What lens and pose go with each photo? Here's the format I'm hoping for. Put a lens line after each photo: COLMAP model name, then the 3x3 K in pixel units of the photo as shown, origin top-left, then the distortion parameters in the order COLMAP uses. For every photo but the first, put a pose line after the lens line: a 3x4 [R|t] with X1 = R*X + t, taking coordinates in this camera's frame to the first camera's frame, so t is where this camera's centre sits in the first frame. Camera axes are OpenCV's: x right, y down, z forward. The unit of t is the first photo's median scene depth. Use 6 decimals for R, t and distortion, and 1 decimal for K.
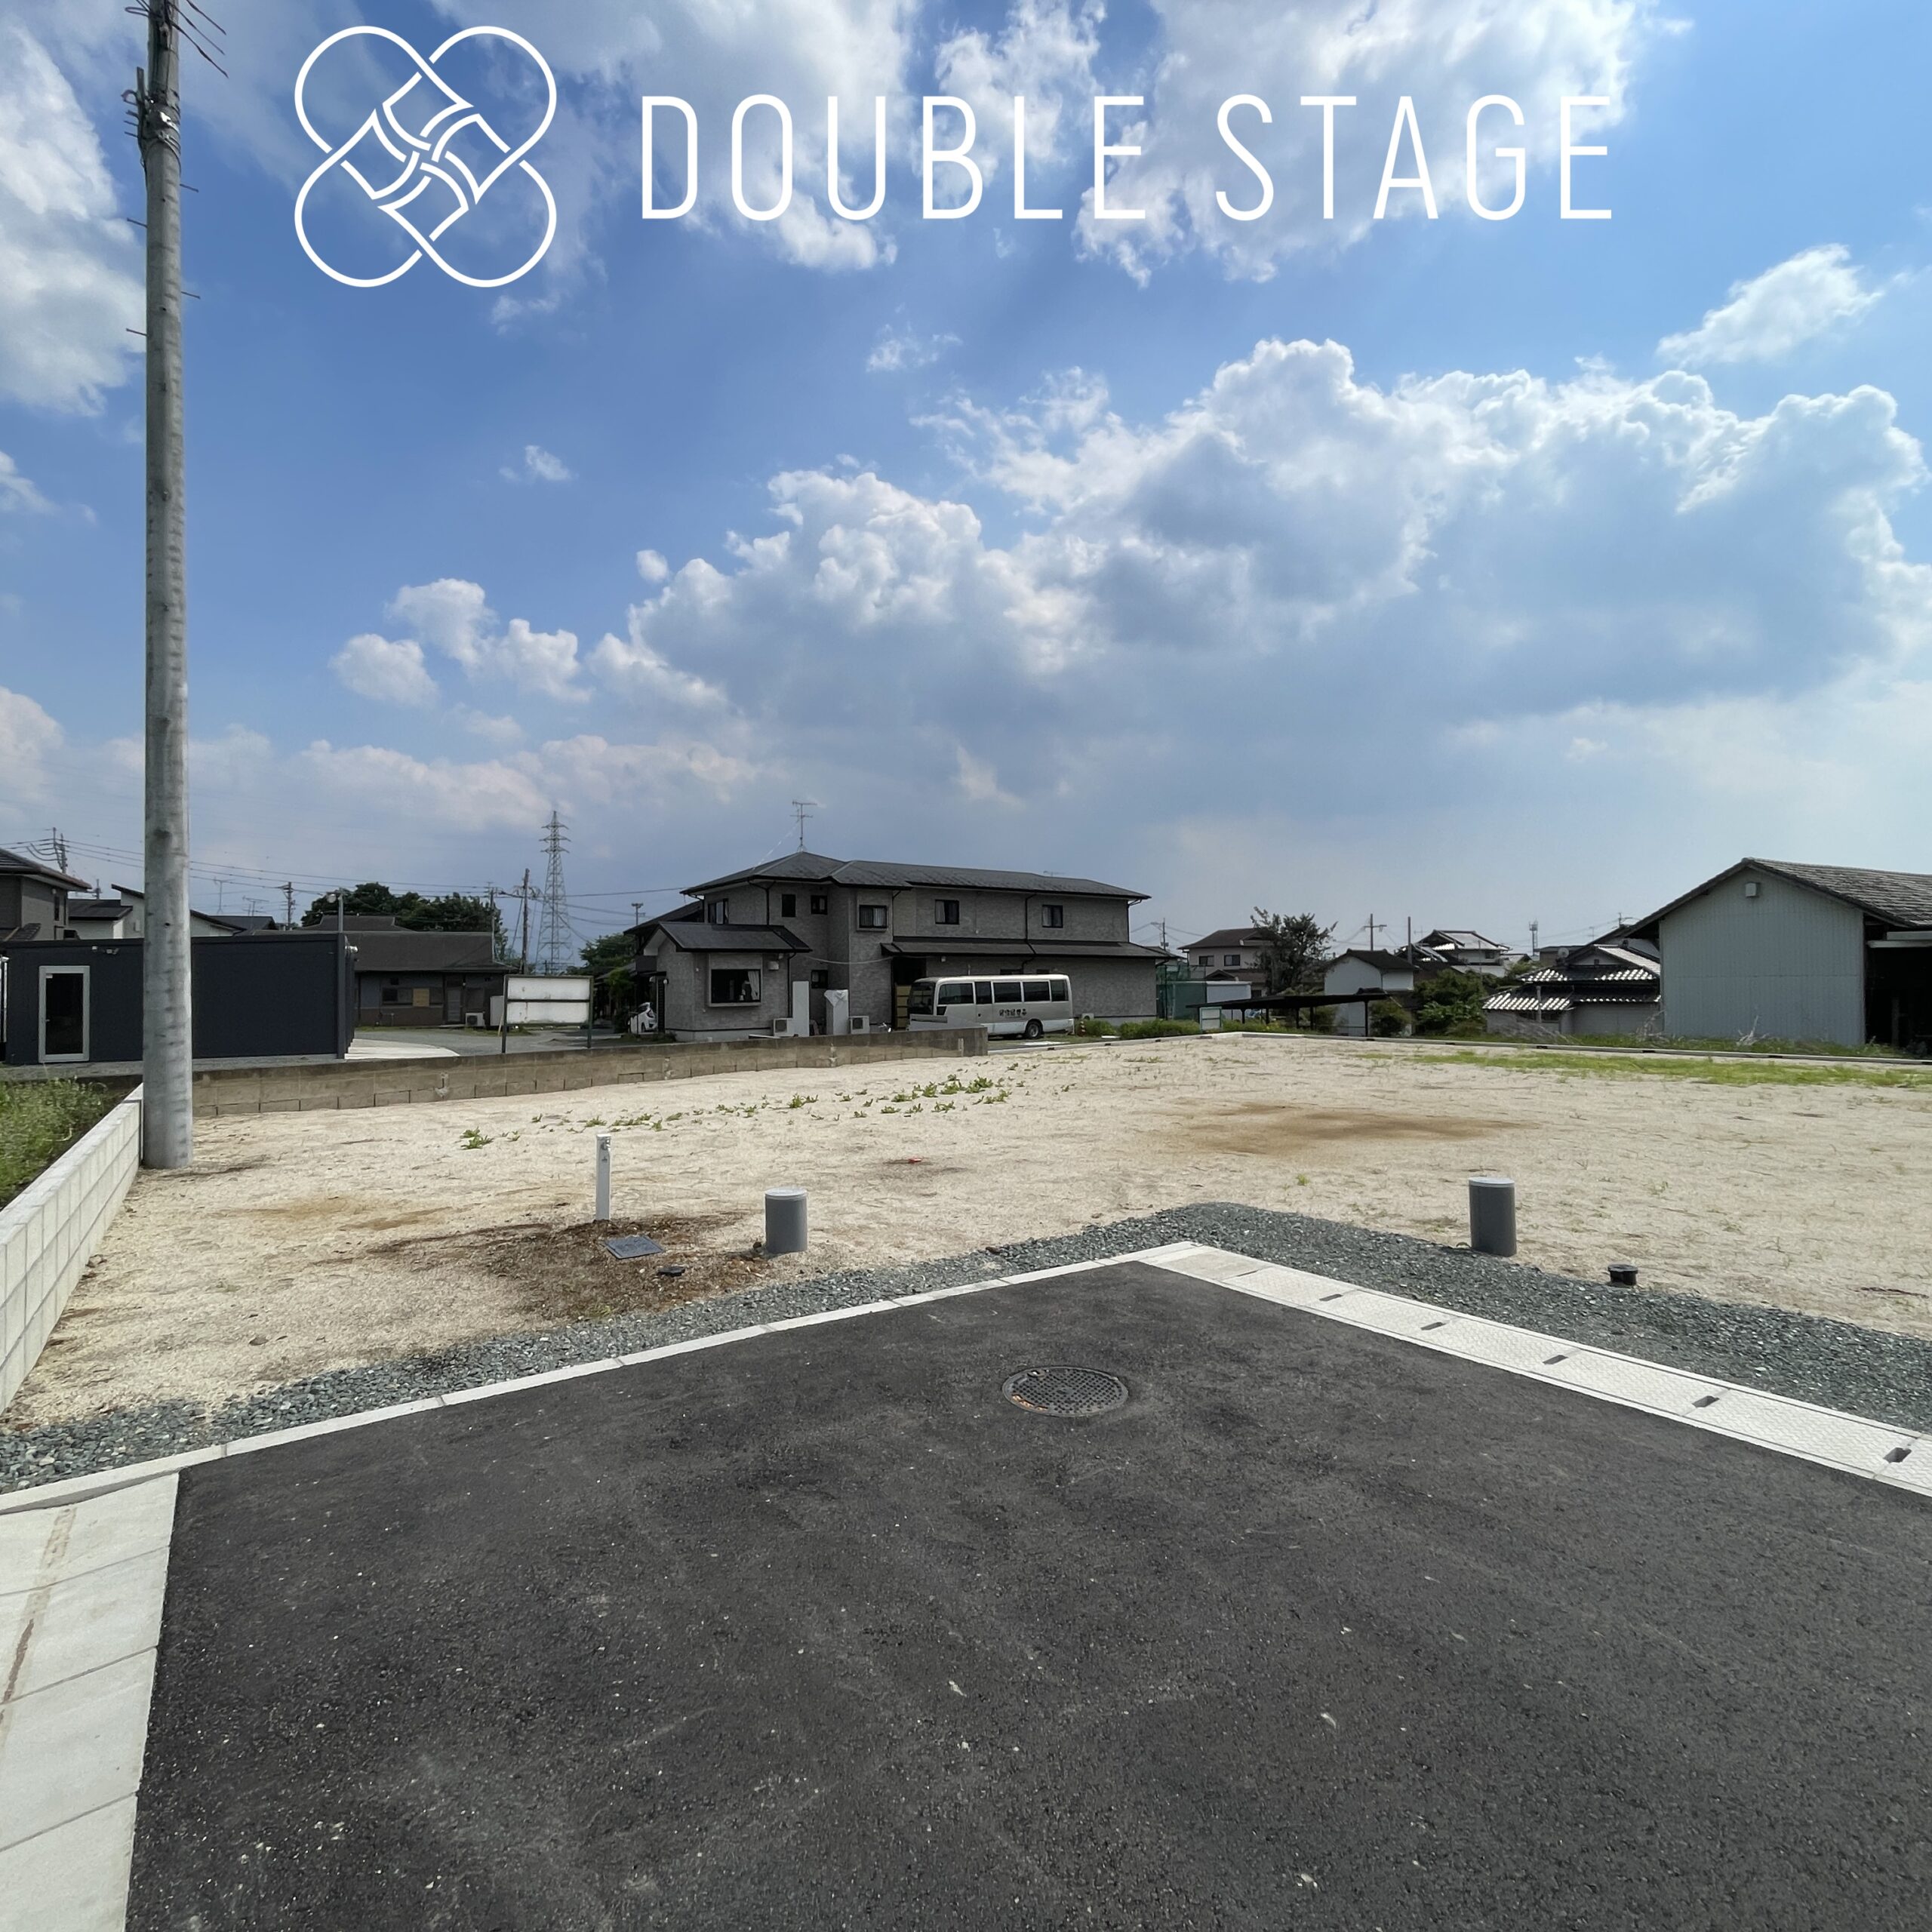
lens RADIAL K [[1038.5, 0, 969.7], [0, 1038.5, 955.7], [0, 0, 1]] dist [-0.004197, -0.000411]
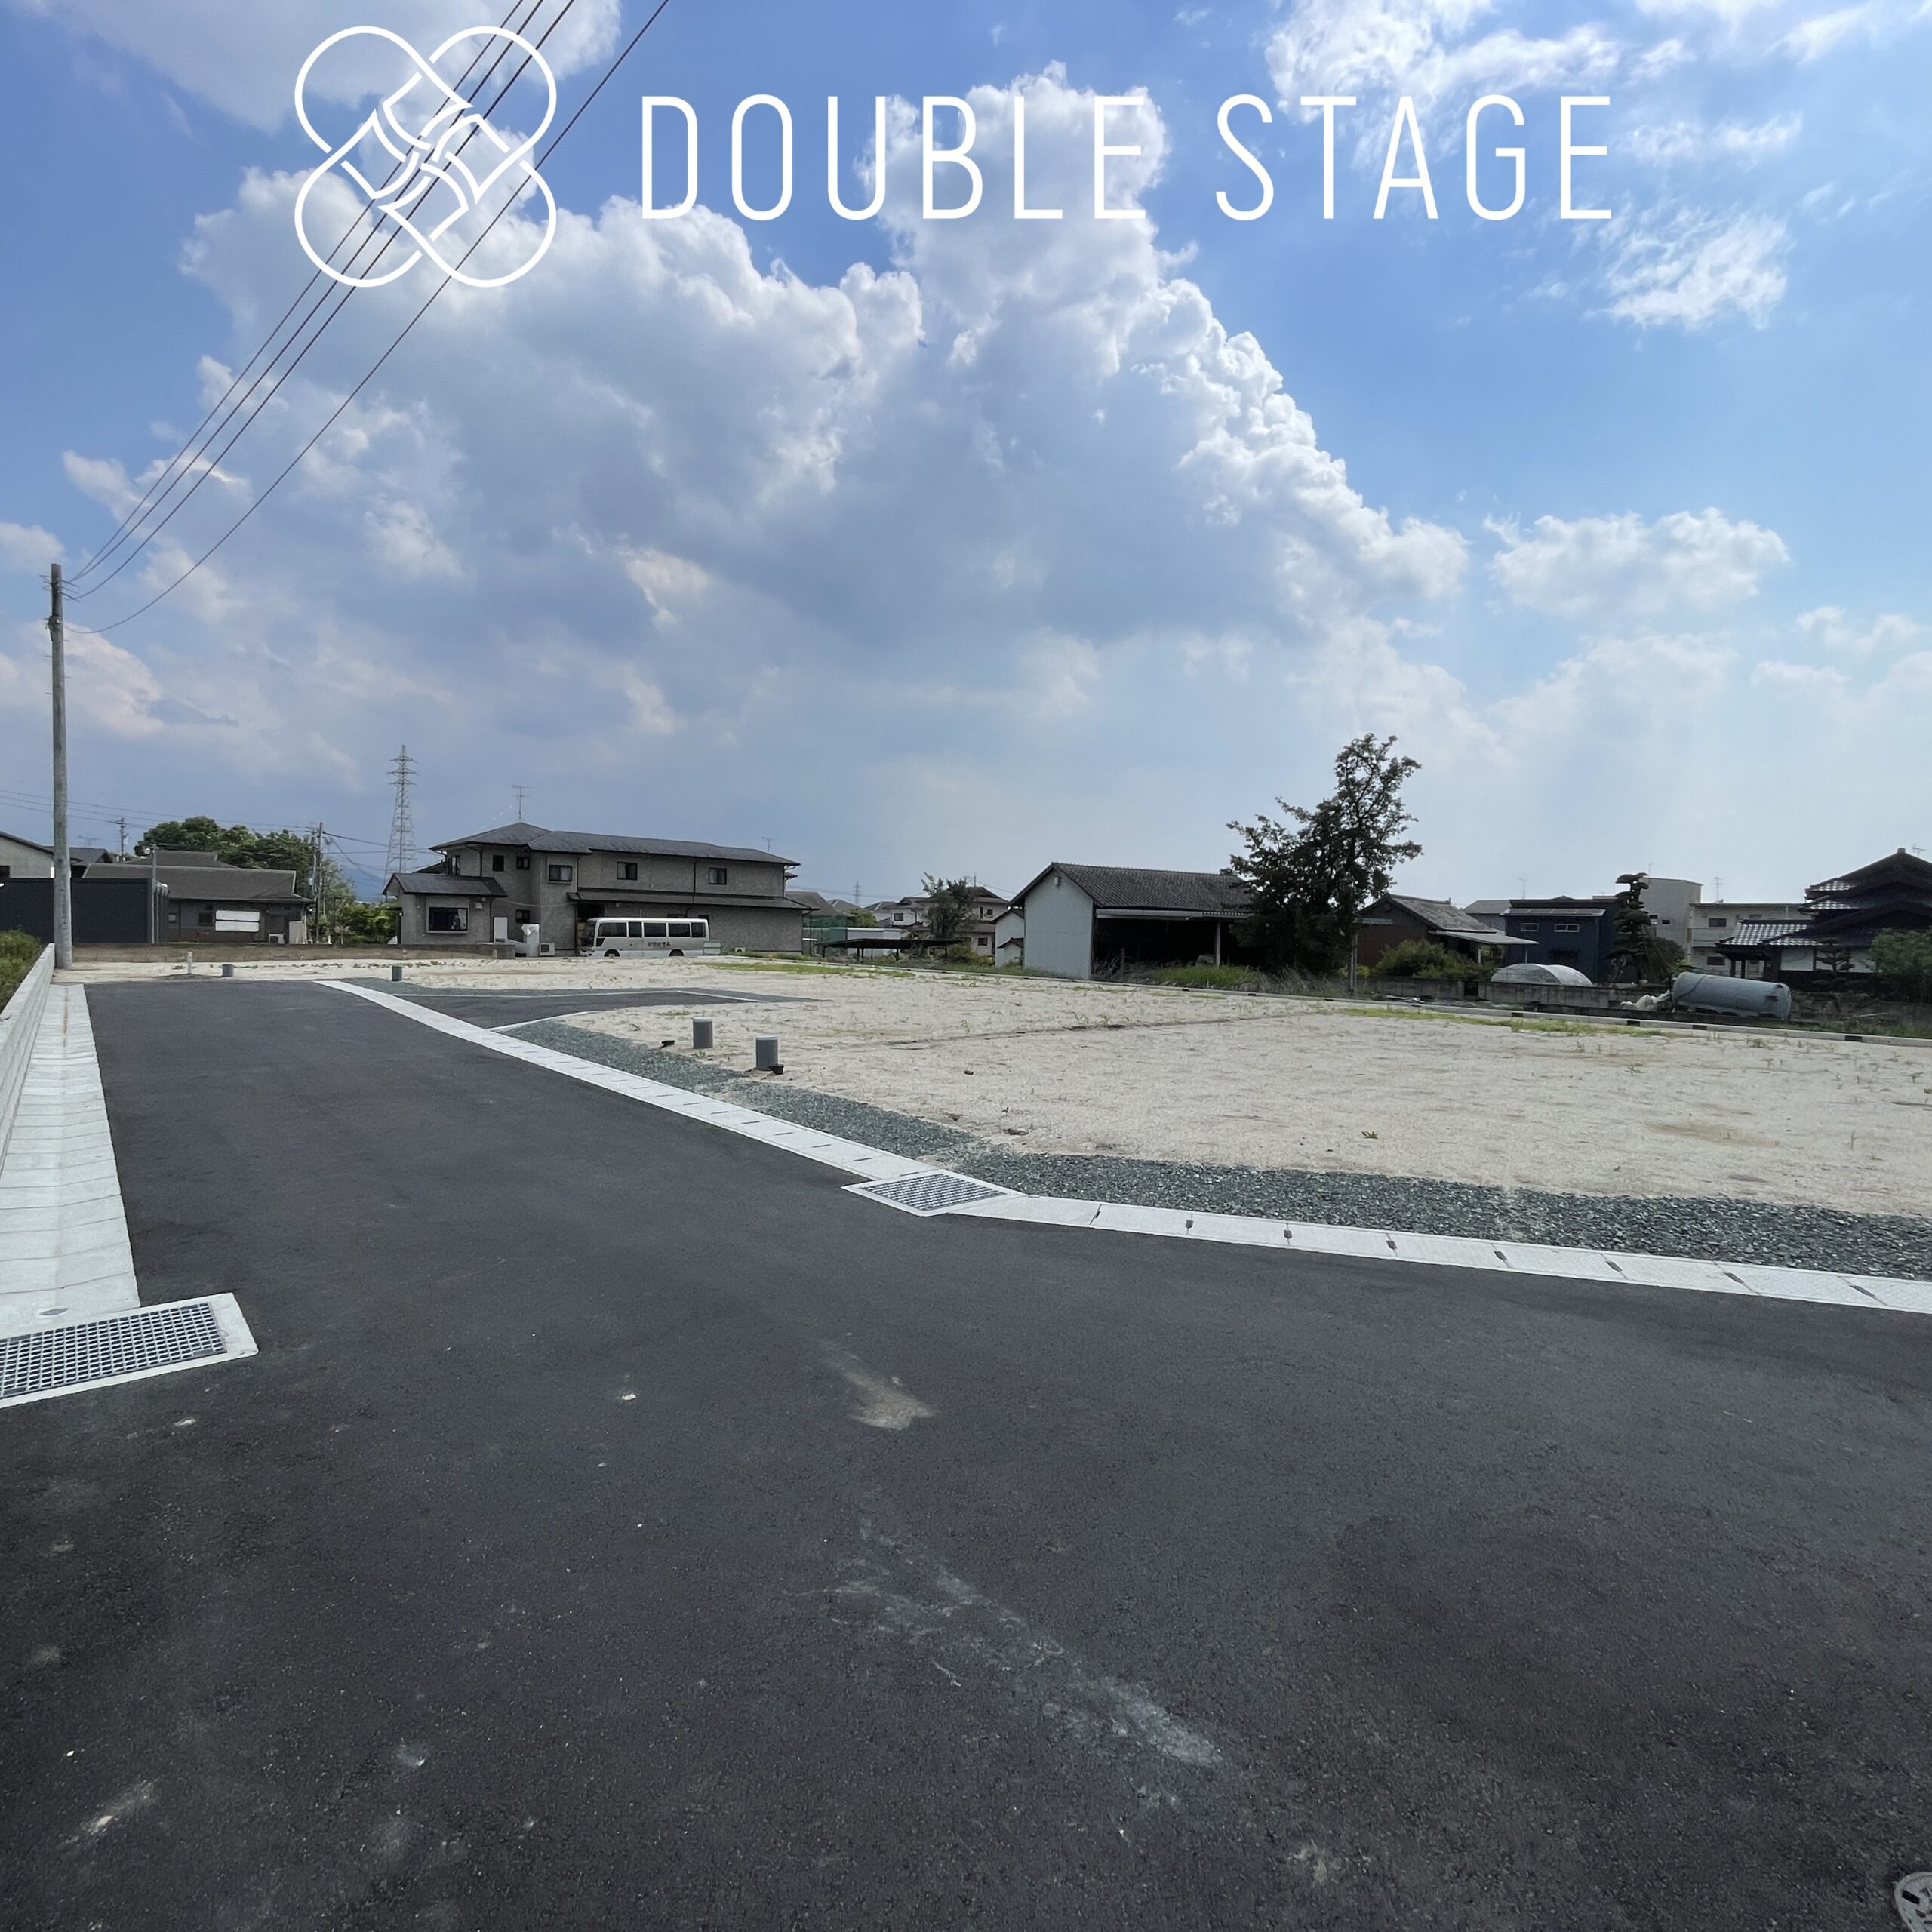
lens RADIAL K [[1038.5, 0, 970.0], [0, 1038.5, 967.9], [0, 0, 1]] dist [-0.004197, -0.000411]
pose [[0.994429, 0.027783, 0.101684, 0.815821], [-0.034280, 0.997443, 0.062712, -0.043271], [-0.099682, -0.065848, 0.992838, -1.190826]]
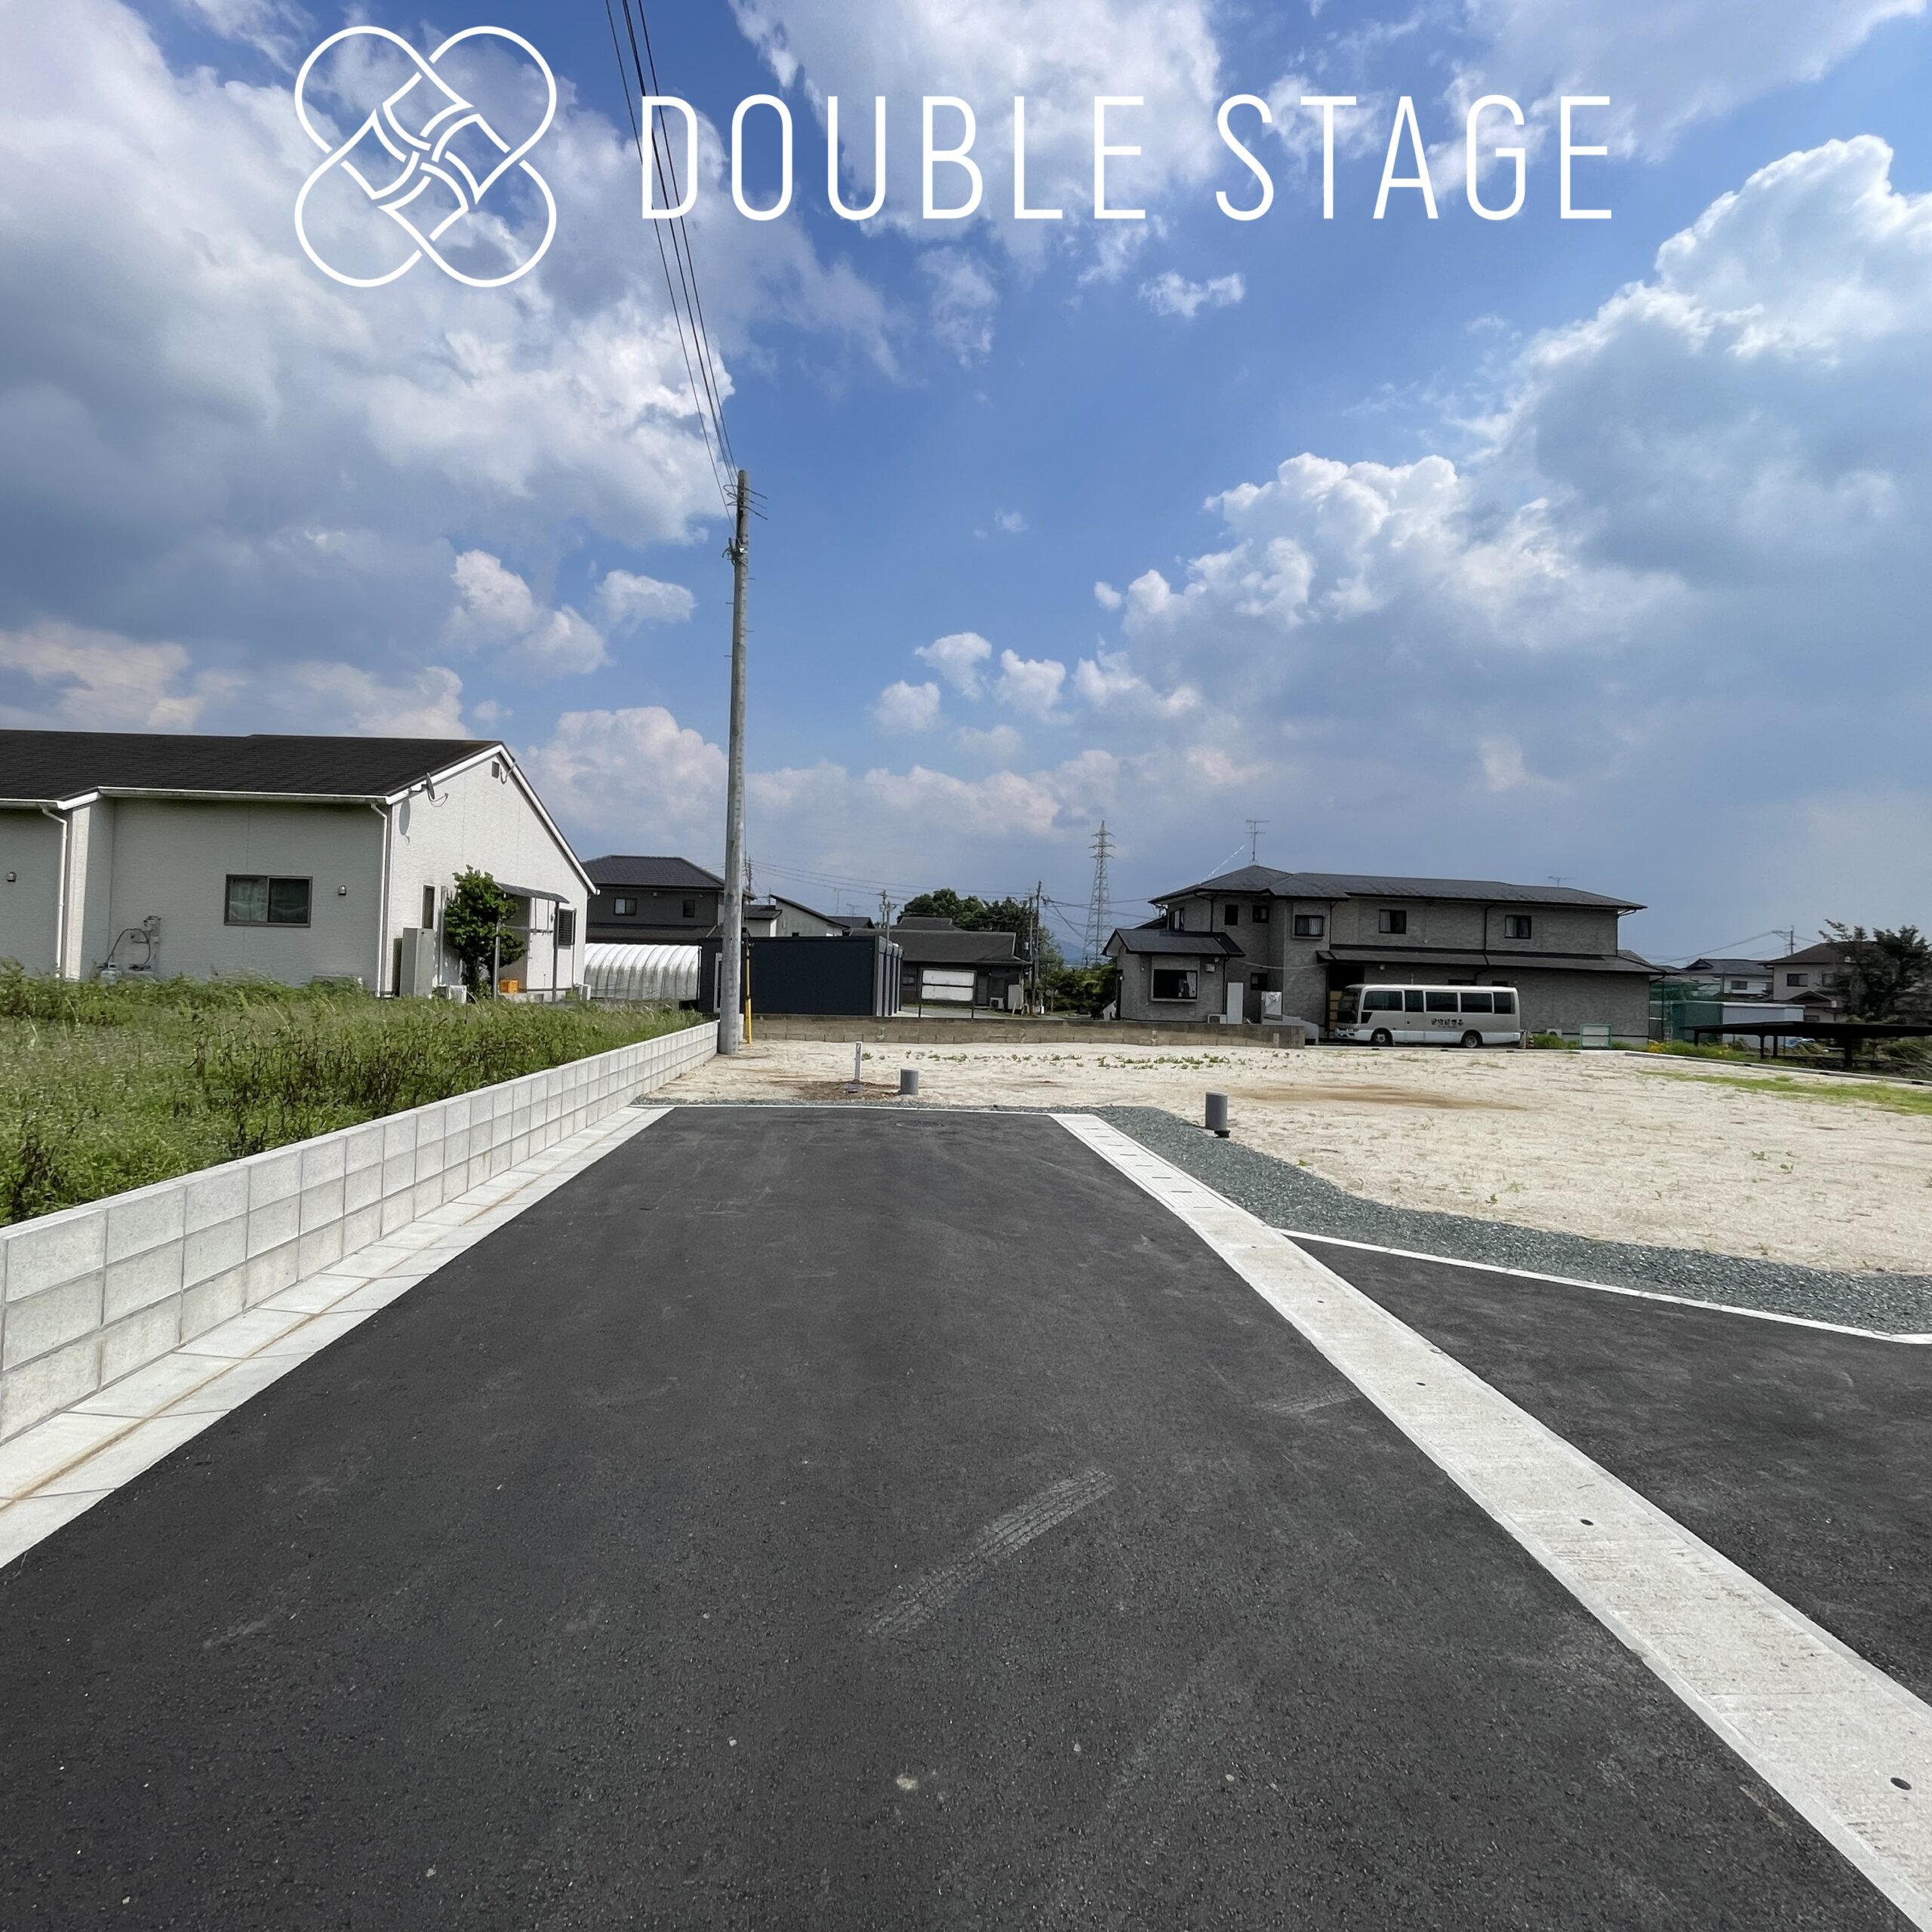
lens RADIAL K [[1038.5, 0, 961.0], [0, 1038.5, 950.1], [0, 0, 1]] dist [-0.004197, -0.000411]
pose [[0.864285, 0.025157, -0.502374, 0.348296], [-0.027708, 0.999613, 0.002389, -0.012527], [0.502239, 0.011855, 0.864647, -0.297491]]
